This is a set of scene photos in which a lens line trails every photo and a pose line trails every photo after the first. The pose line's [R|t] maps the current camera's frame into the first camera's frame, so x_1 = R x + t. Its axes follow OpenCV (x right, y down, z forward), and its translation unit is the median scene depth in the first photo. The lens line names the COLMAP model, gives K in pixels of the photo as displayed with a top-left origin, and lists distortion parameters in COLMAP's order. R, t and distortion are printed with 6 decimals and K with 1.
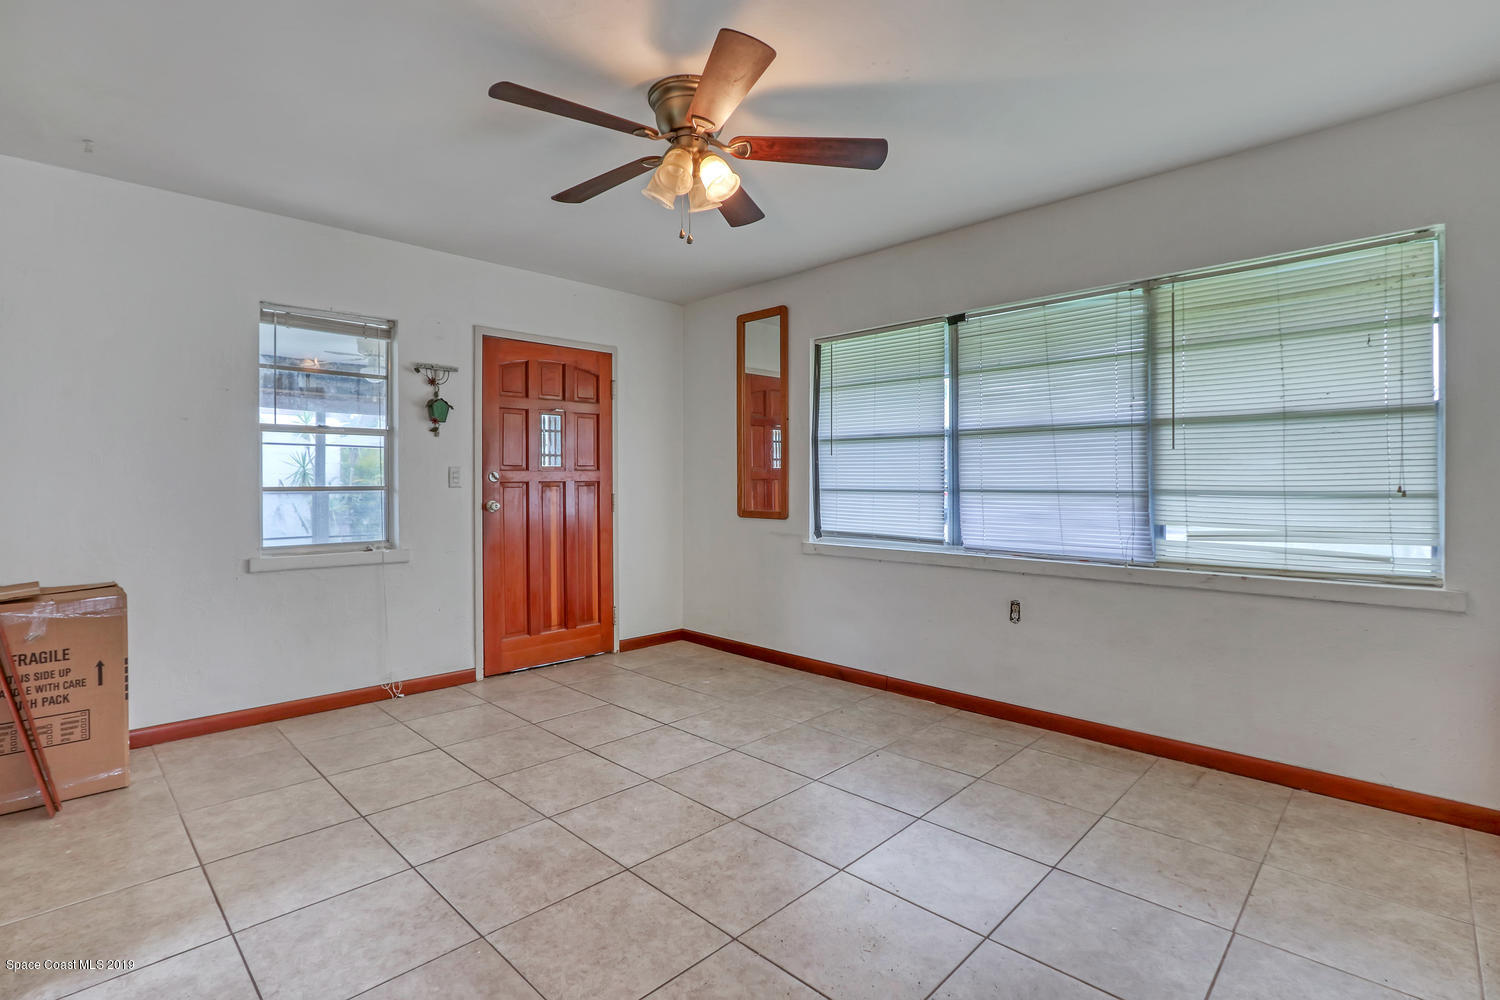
lens RADIAL K [[700.8, 0, 749.2], [0, 700.8, 490.7], [0, 0, 1]] dist [-0.000383, -0.000195]
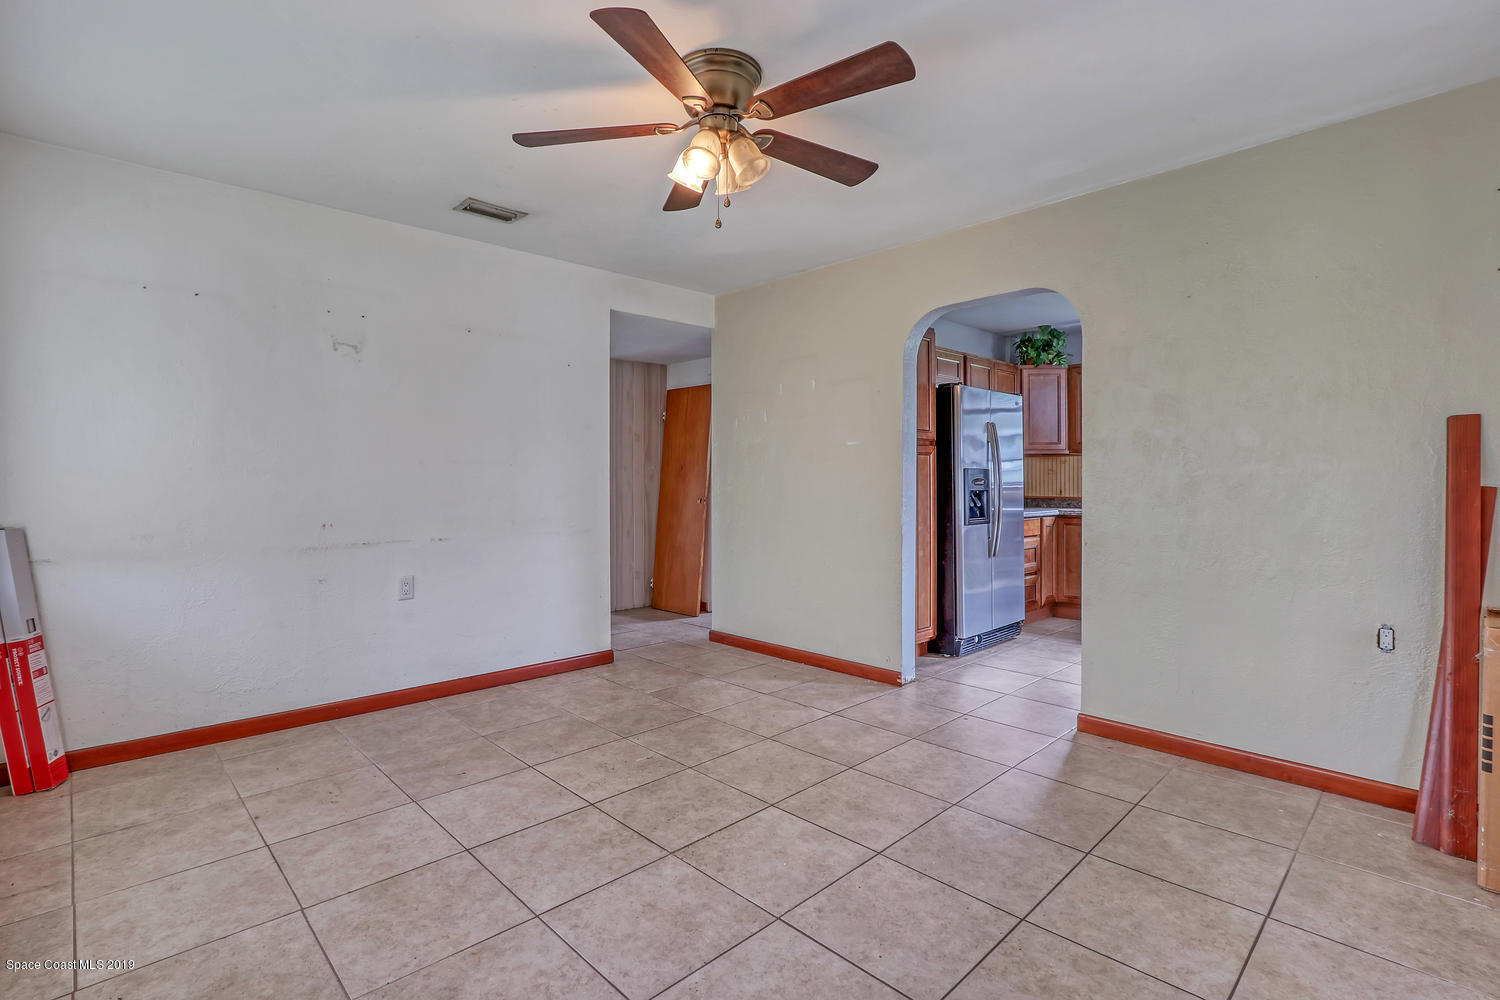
lens RADIAL K [[700.8, 0, 750.8], [0, 700.8, 491.0], [0, 0, 1]] dist [-0.000383, -0.000195]
pose [[-0.999554, 0.002429, 0.029779, -0.160089], [0.003423, 0.999437, 0.033381, -0.025777], [-0.029681, 0.033468, -0.998999, 1.985233]]
